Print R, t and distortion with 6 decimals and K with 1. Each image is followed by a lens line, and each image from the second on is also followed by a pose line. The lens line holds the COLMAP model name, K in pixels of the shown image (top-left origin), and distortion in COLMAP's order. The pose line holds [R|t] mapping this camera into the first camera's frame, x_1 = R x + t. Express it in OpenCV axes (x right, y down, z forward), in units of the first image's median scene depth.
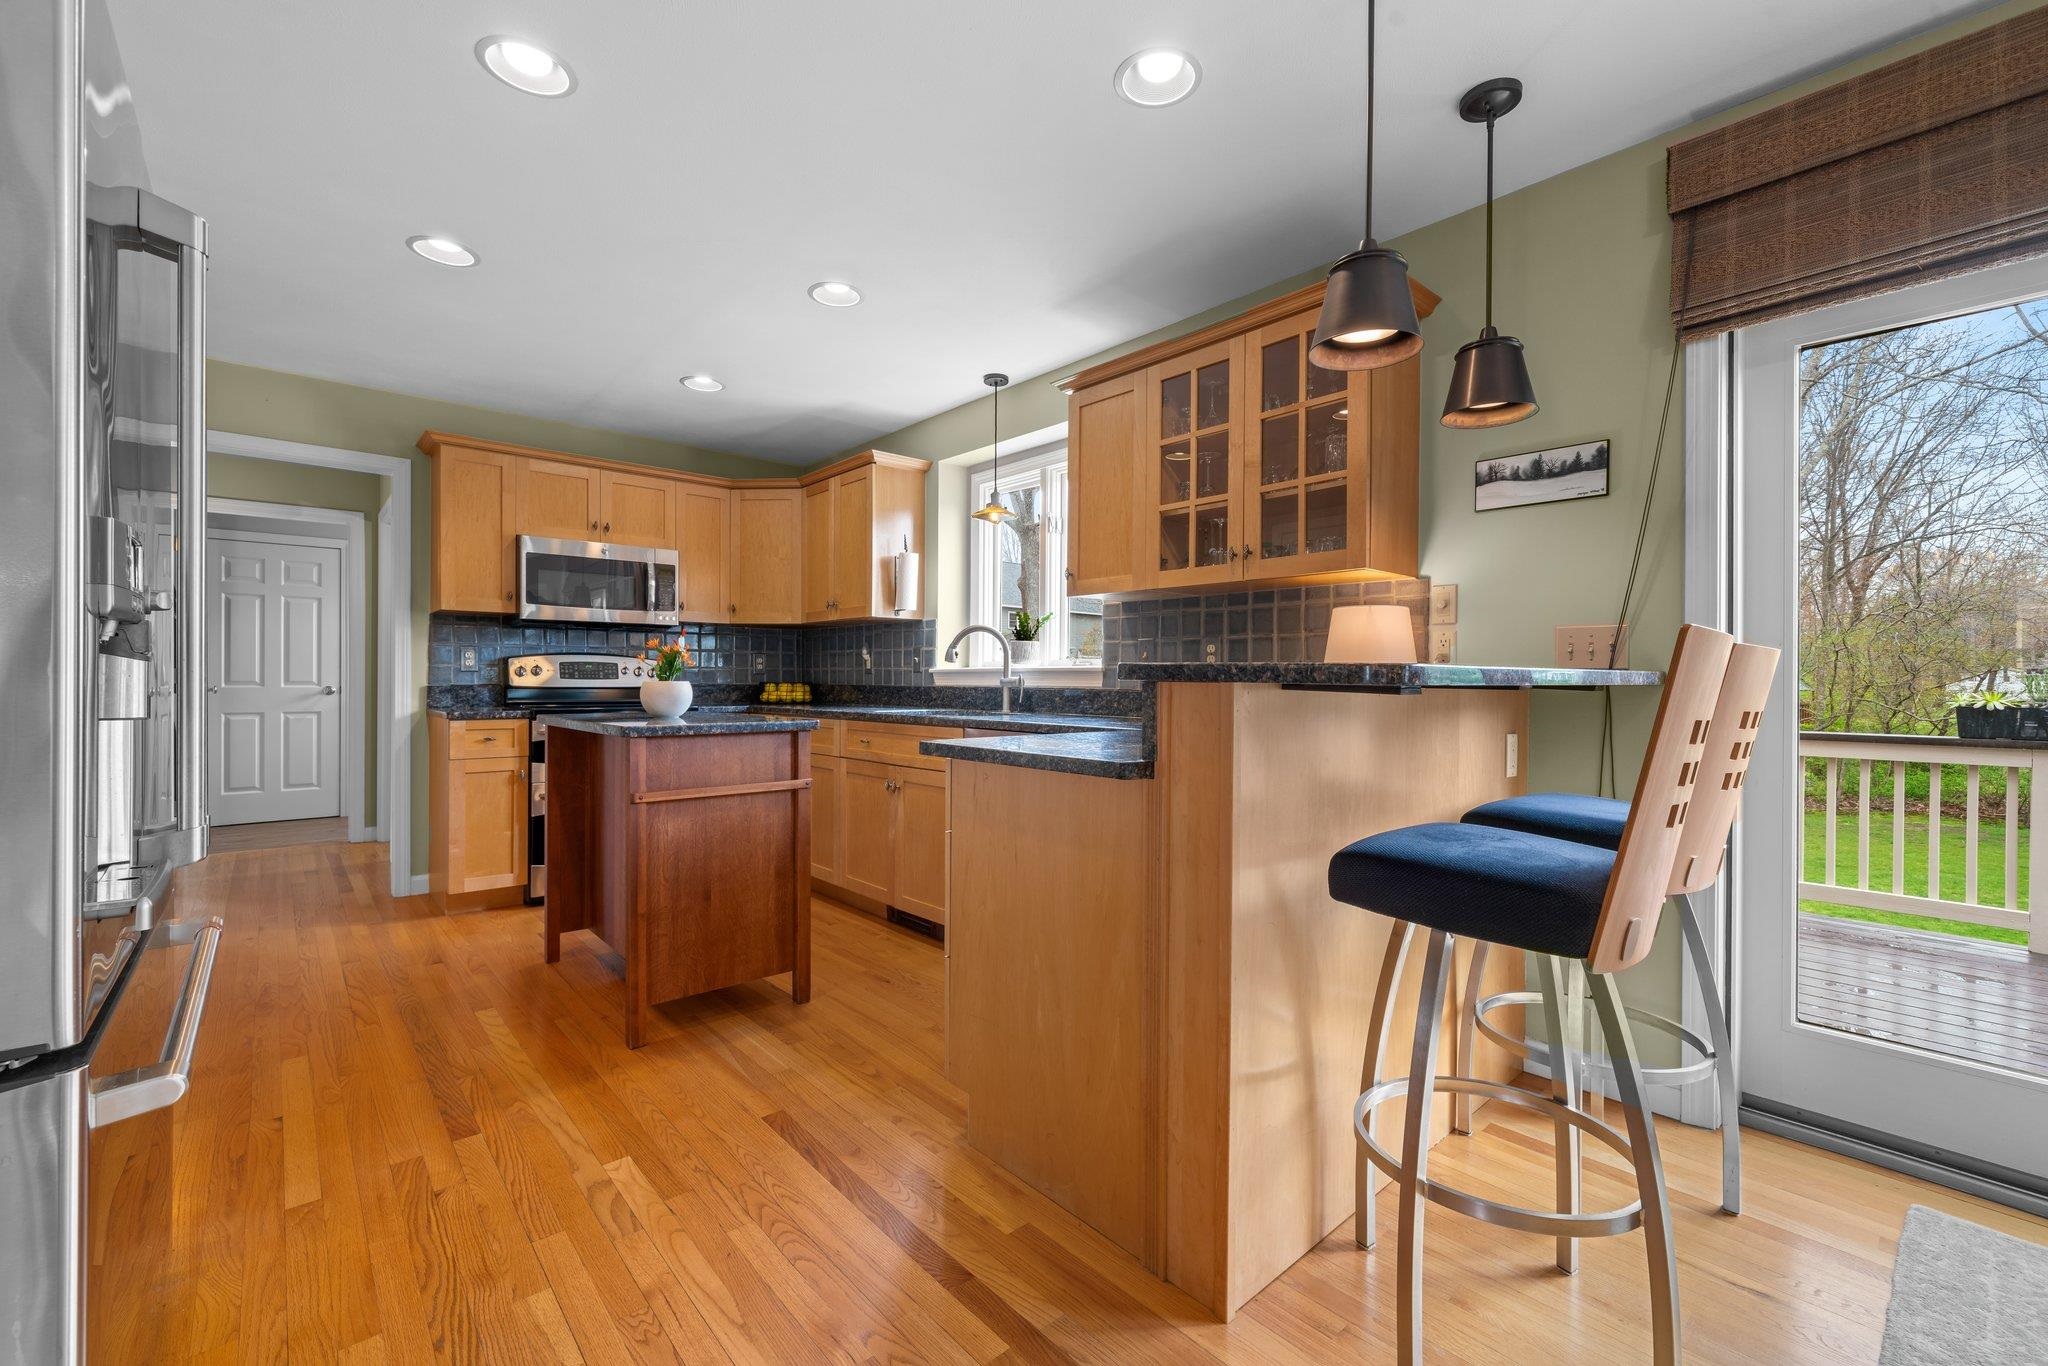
lens RADIAL K [[855.5, 0, 1021.2], [0, 855.5, 679.3], [0, 0, 1]] dist [-0.002463, 0.001396]
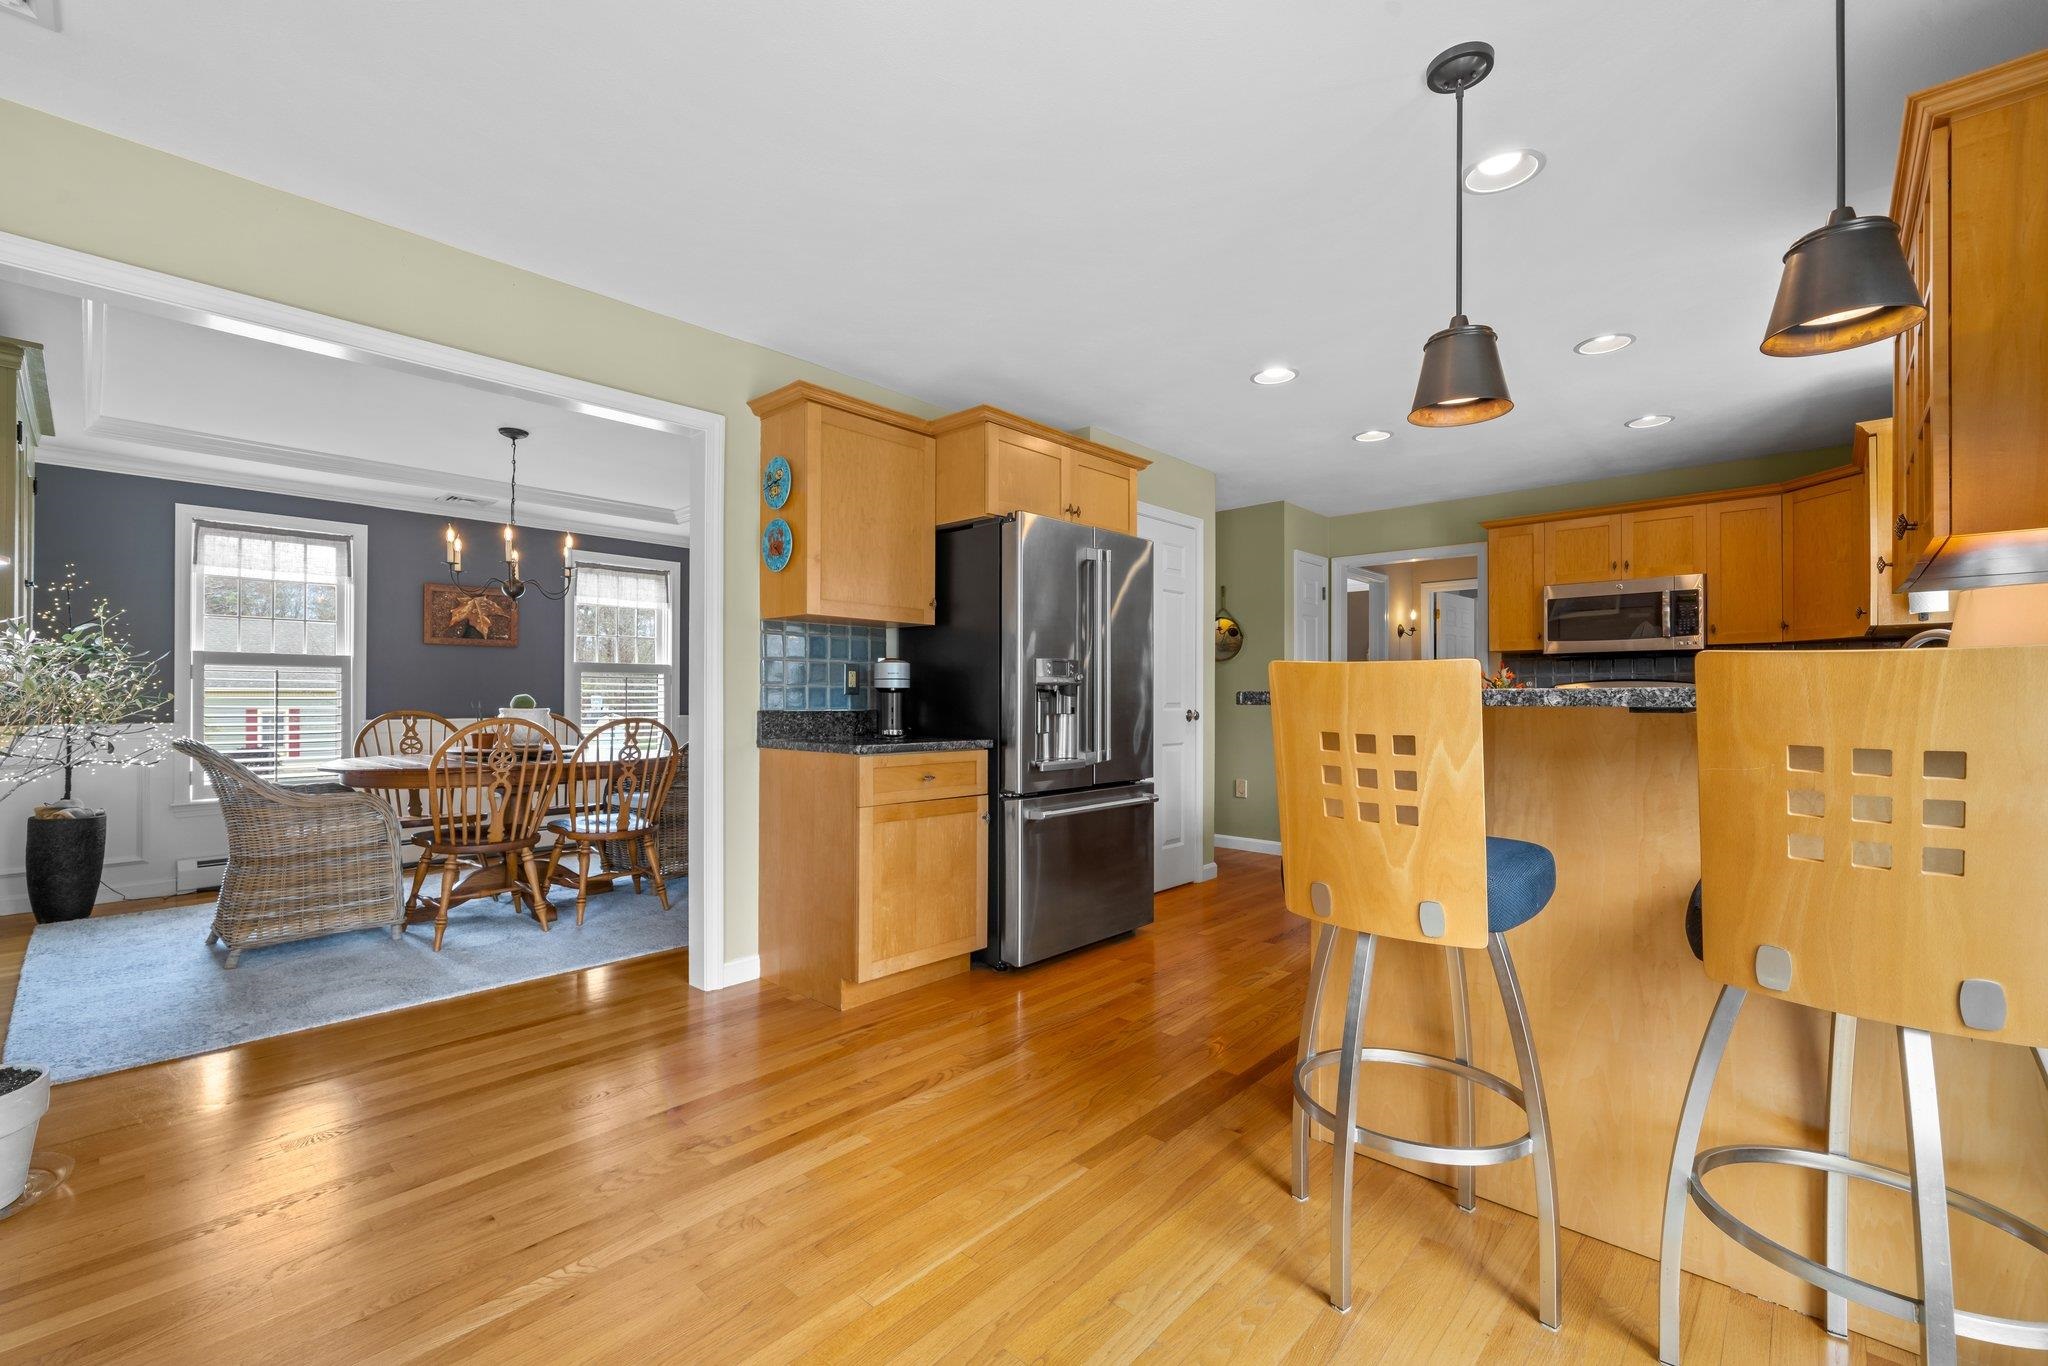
lens RADIAL K [[855.5, 0, 1016.7], [0, 855.5, 694.1], [0, 0, 1]] dist [-0.002463, 0.001396]
pose [[0.096677, -0.010719, -0.995258, 0.903568], [-0.003612, 0.999932, -0.011120, 0.005218], [0.995309, 0.004670, 0.096631, 0.195073]]
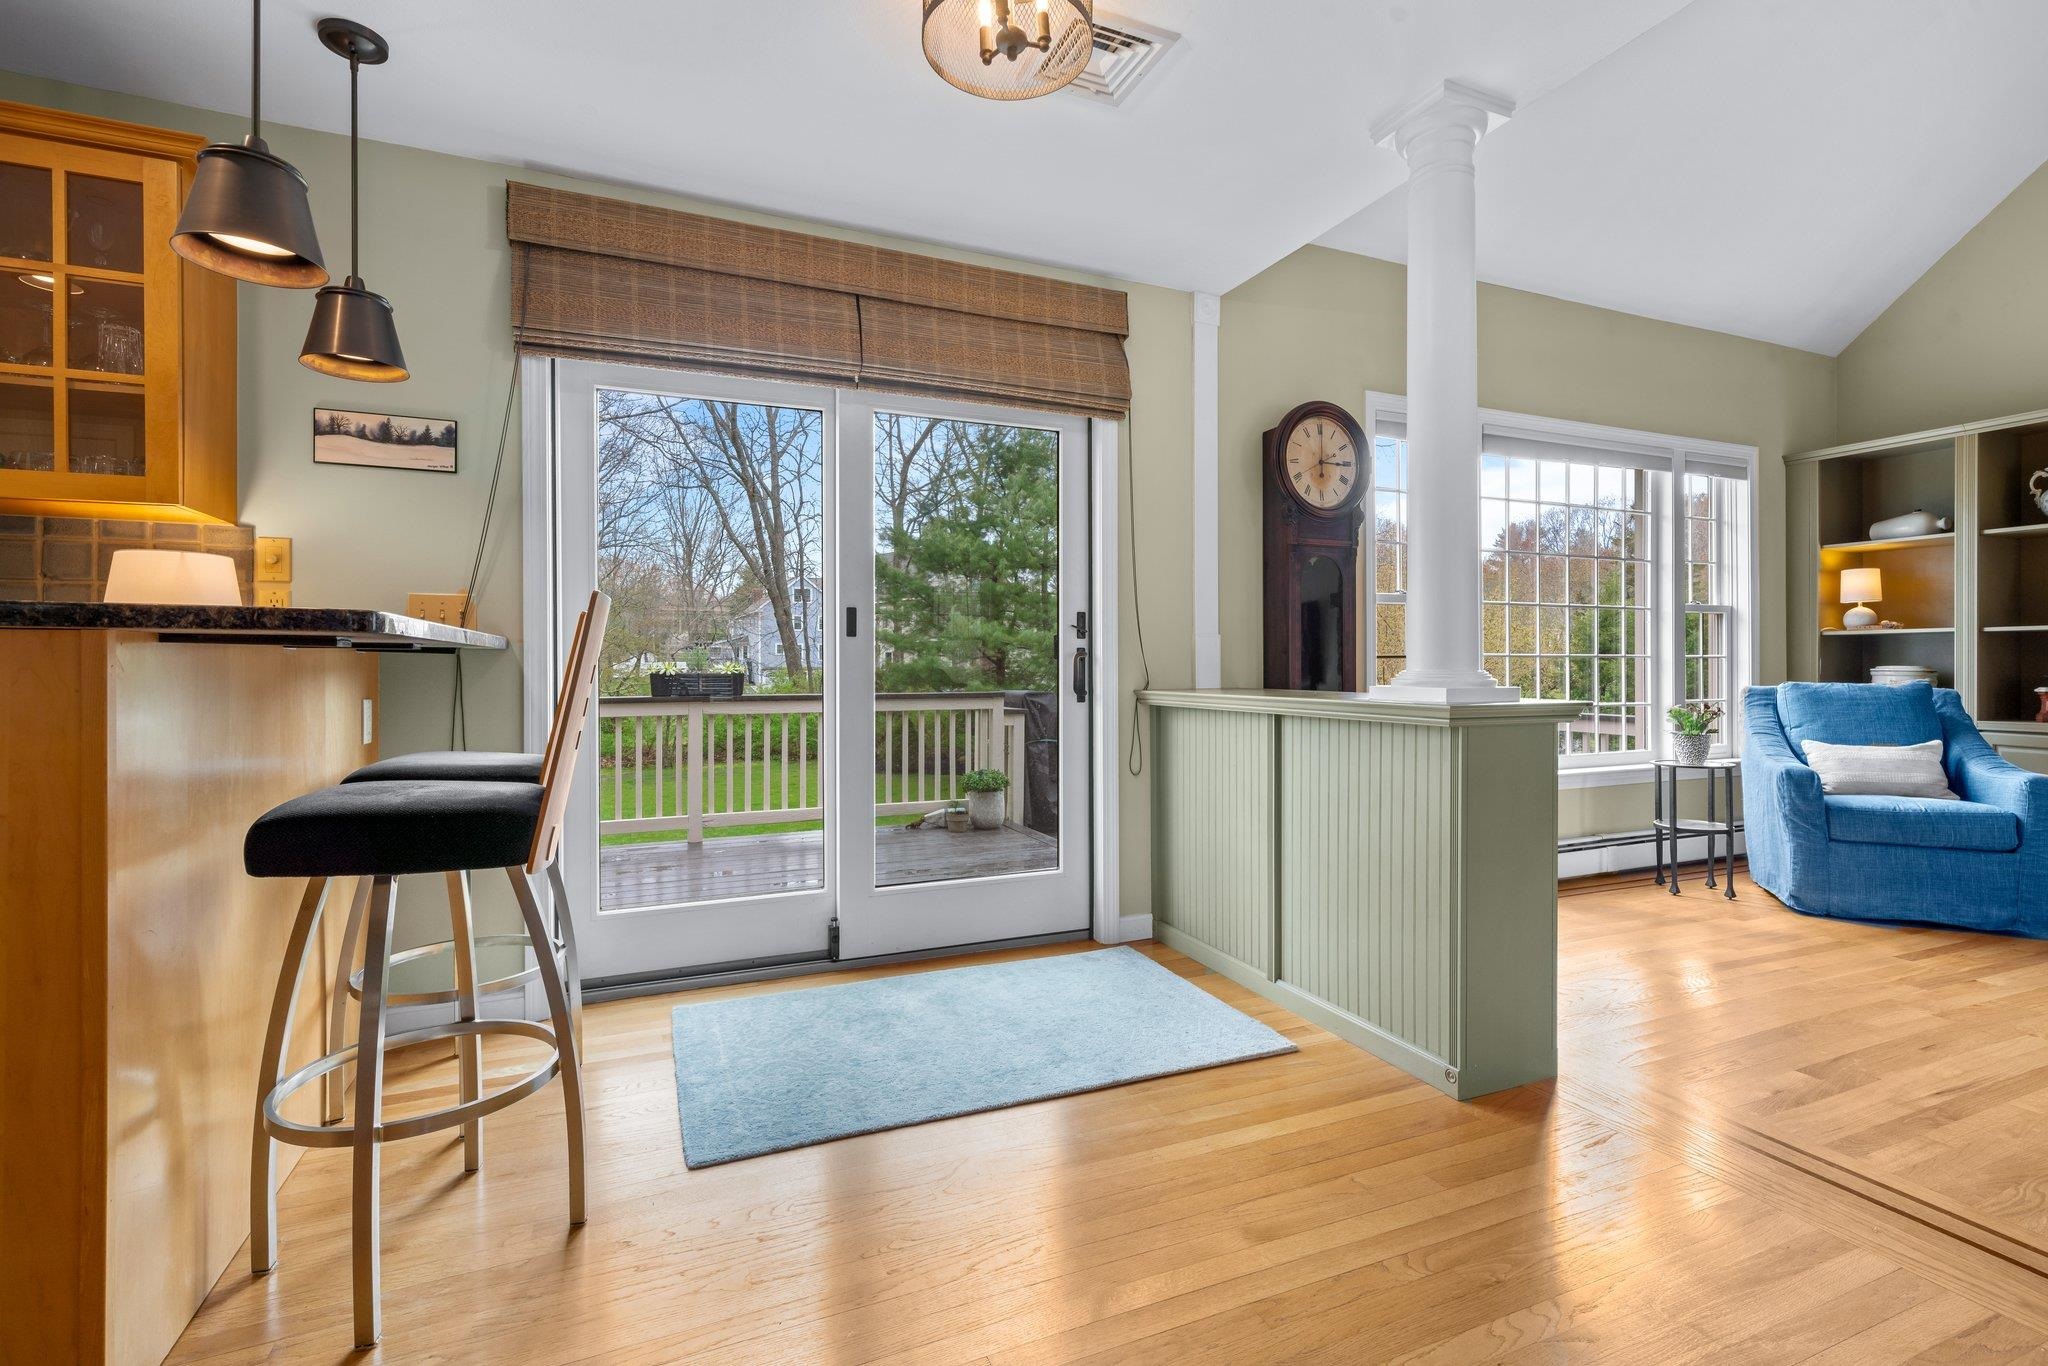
lens RADIAL K [[921.8, 0, 1026.2], [0, 921.8, 667.1], [0, 0, 1]] dist [0.002051, -0.000721]
pose [[0.310481, -0.009221, 0.950535, -0.165127], [0.006201, 0.999951, 0.007675, 0.020410], [-0.950559, 0.003511, 0.310523, -0.034476]]
